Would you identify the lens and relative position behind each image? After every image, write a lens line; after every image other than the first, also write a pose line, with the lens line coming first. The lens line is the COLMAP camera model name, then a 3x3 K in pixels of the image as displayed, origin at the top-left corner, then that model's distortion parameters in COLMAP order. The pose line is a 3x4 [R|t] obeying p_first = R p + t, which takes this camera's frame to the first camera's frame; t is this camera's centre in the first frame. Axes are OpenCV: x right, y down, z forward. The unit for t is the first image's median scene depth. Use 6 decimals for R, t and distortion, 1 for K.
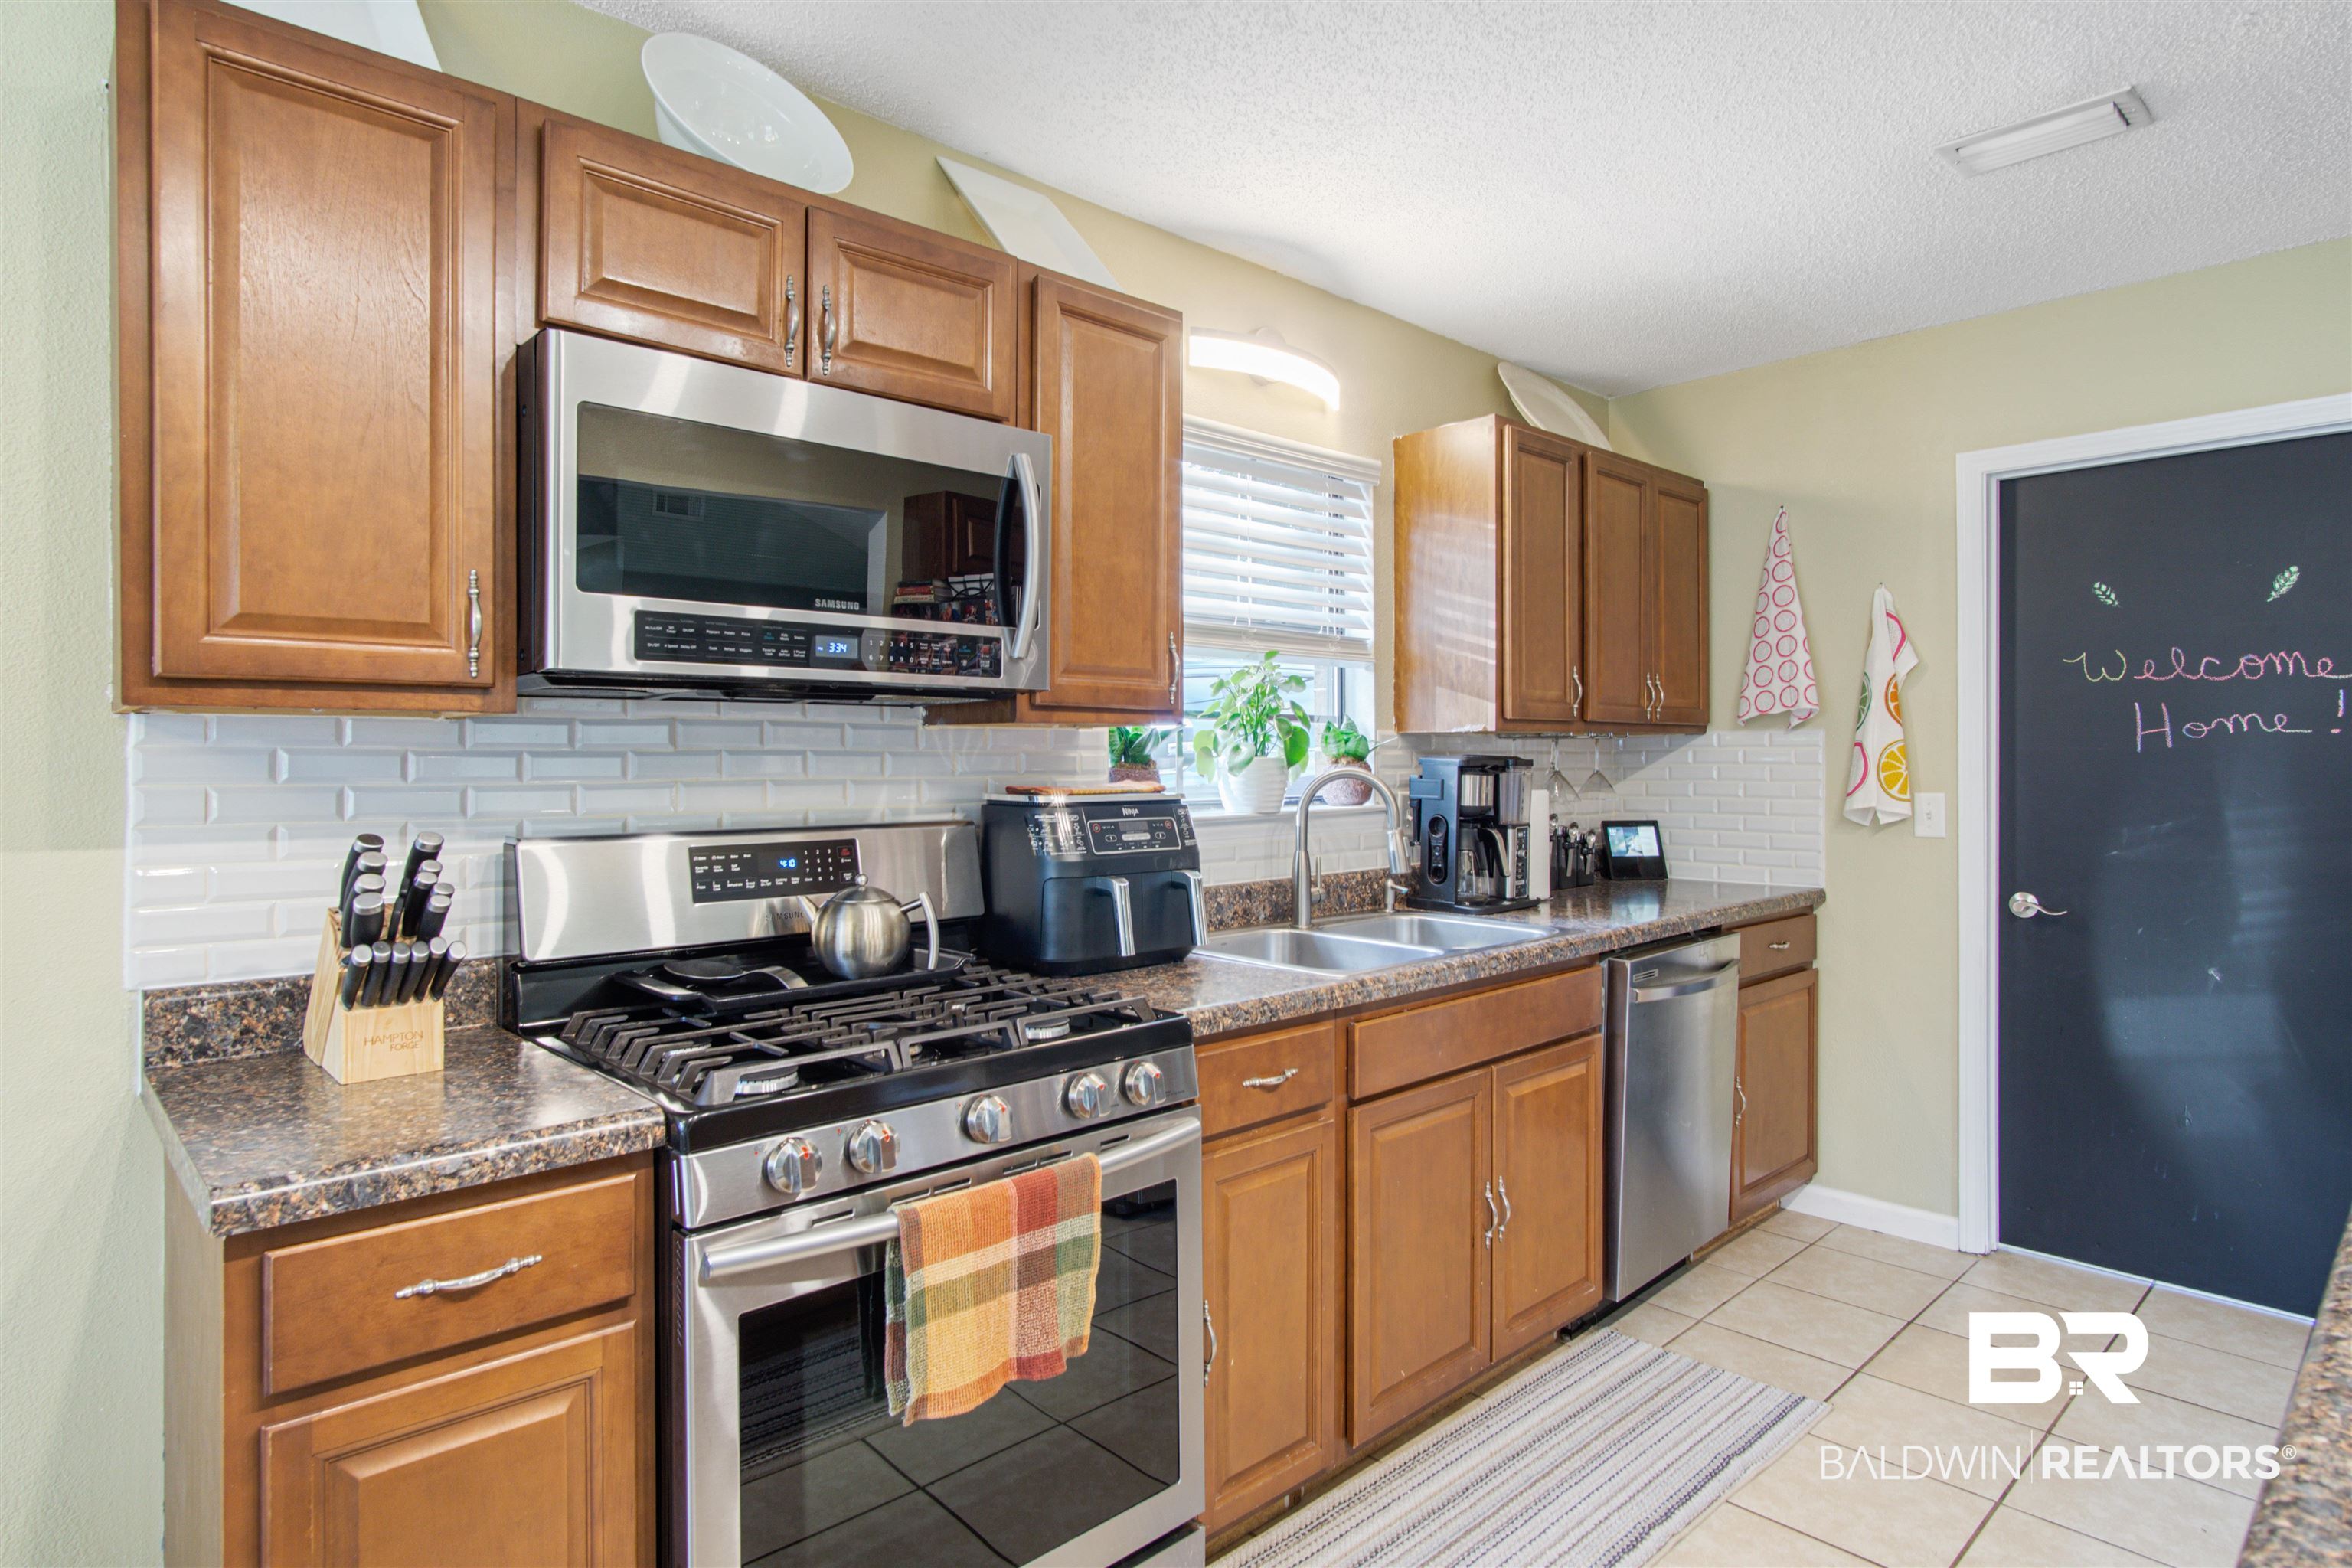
lens RADIAL K [[1281.6, 0, 1176.2], [0, 1281.6, 775.8], [0, 0, 1]] dist [-0.011529, 0.006973]
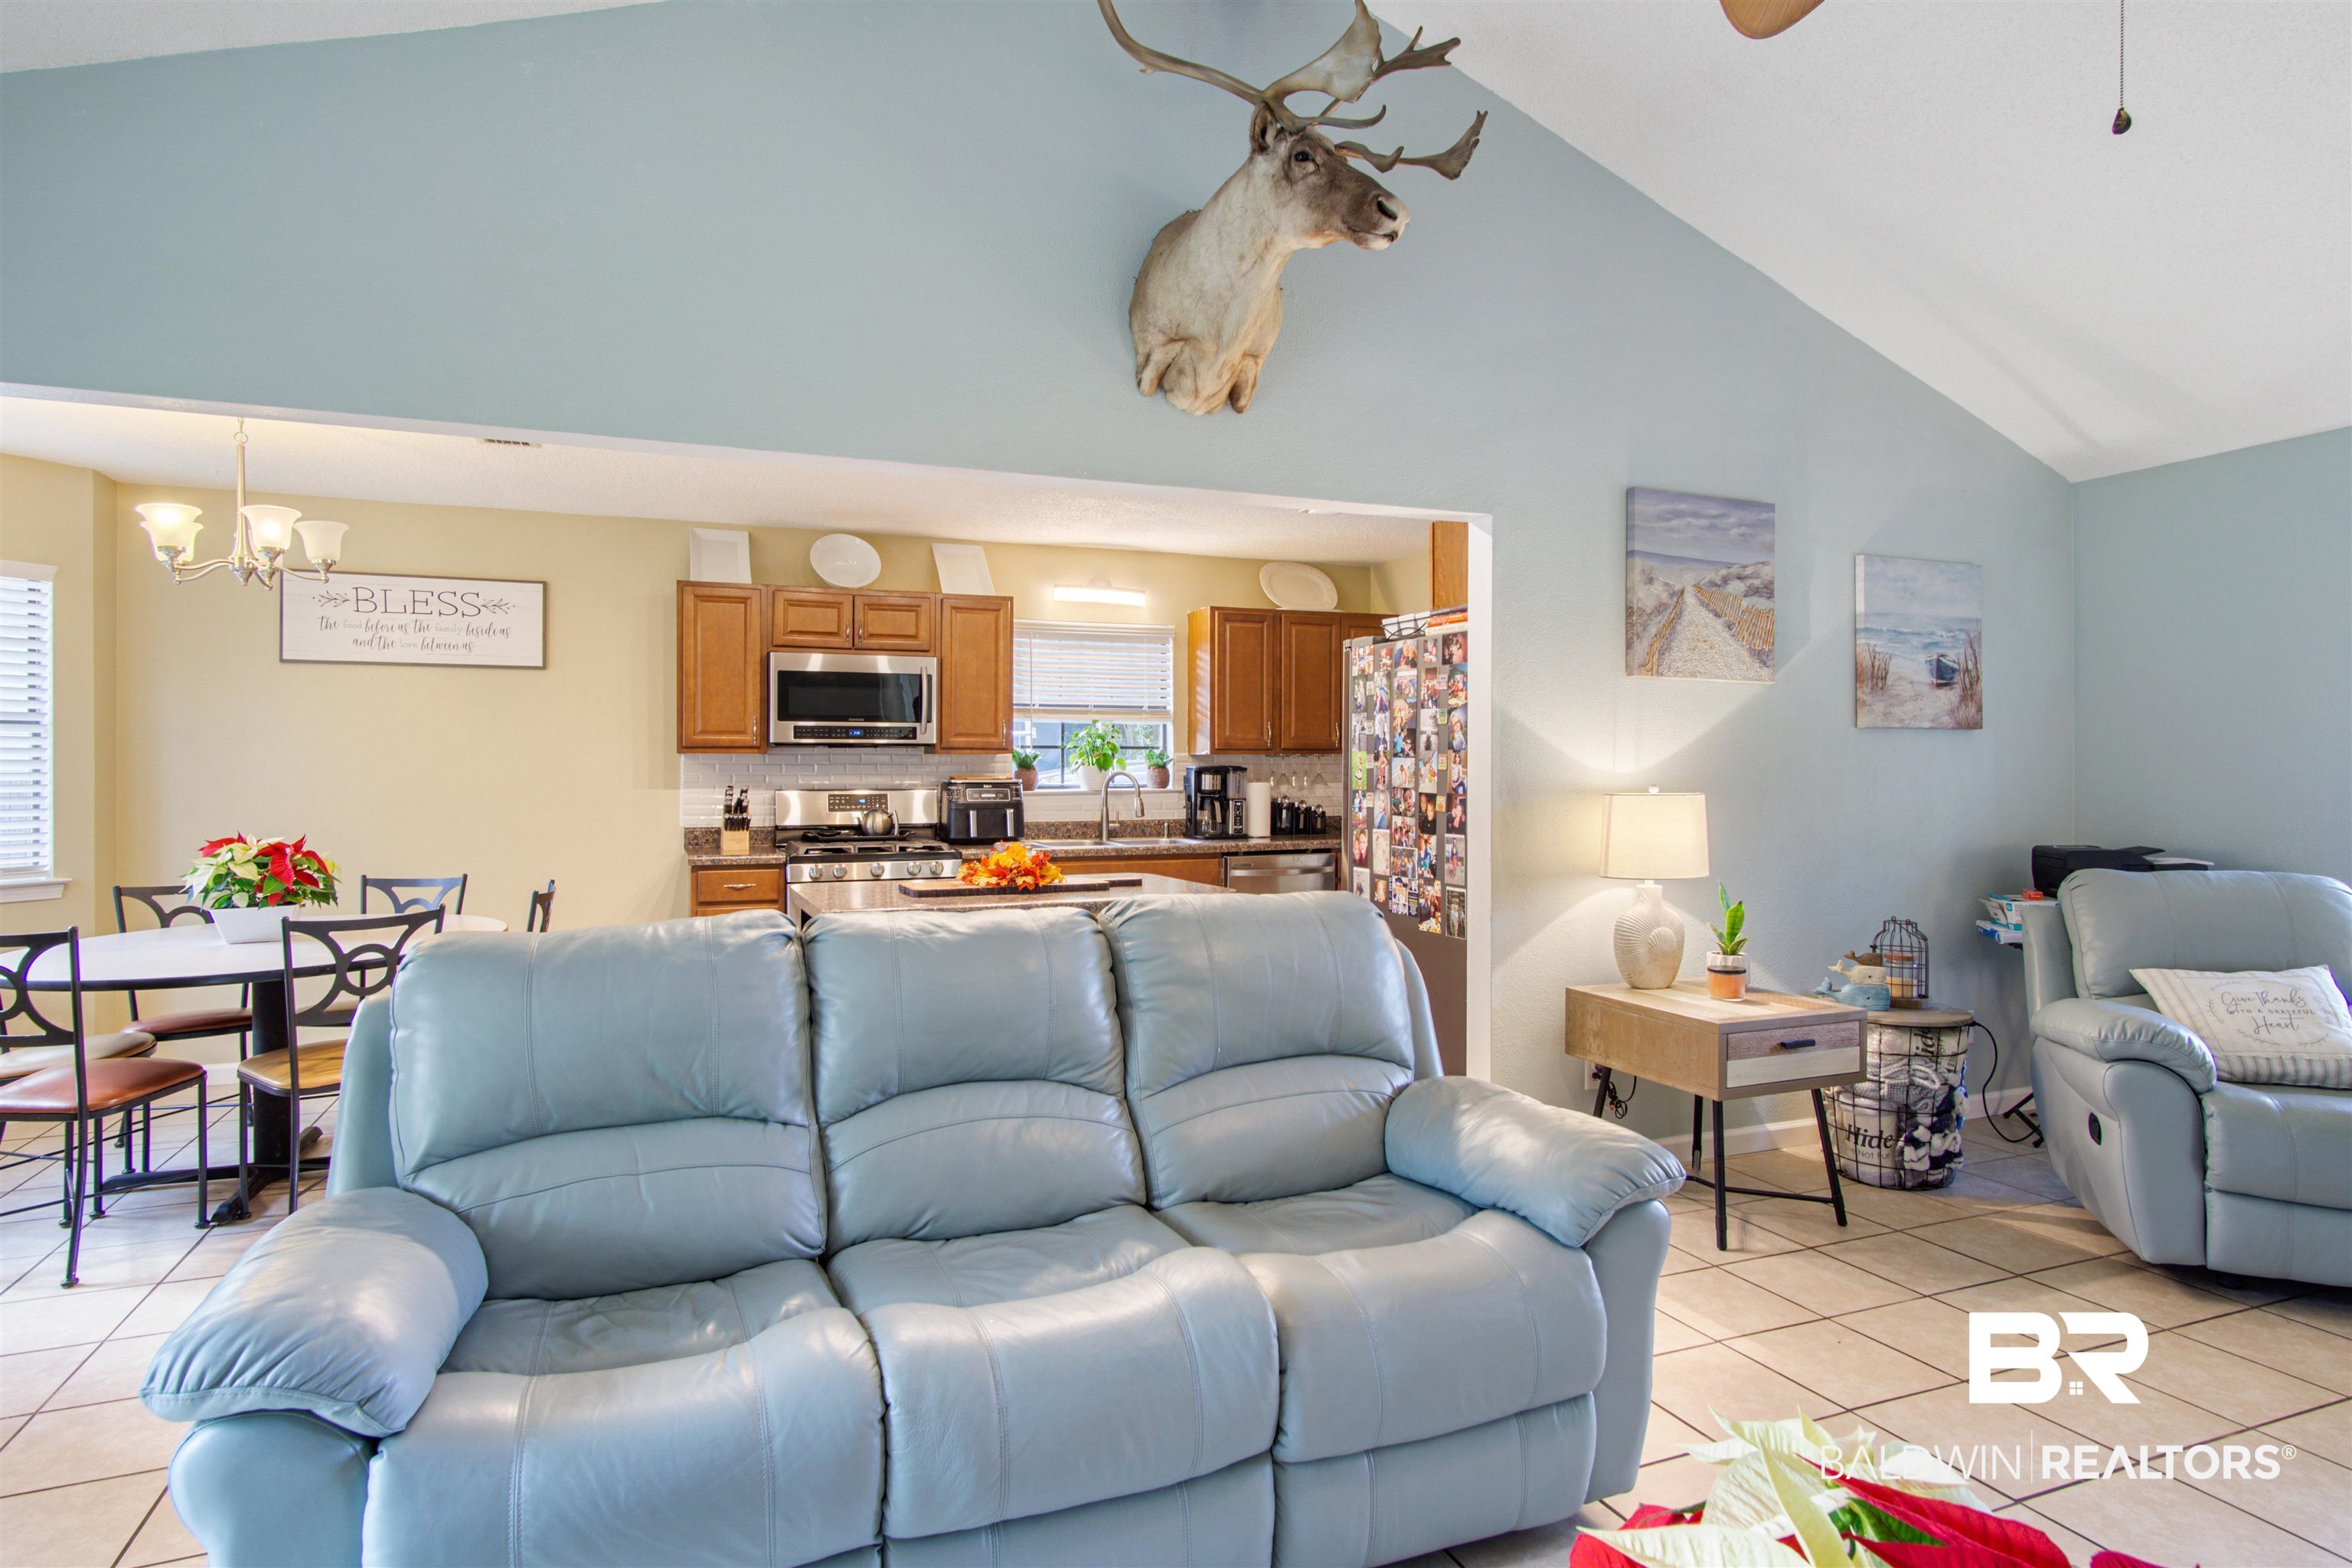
lens RADIAL K [[1281.6, 0, 1175.4], [0, 1281.6, 771.9], [0, 0, 1]] dist [-0.011529, 0.006973]
pose [[0.936265, 0.005372, -0.351254, 0.839895], [-0.007785, 0.999955, -0.005458, 0.006260], [0.351209, 0.007844, 0.936264, -0.909662]]
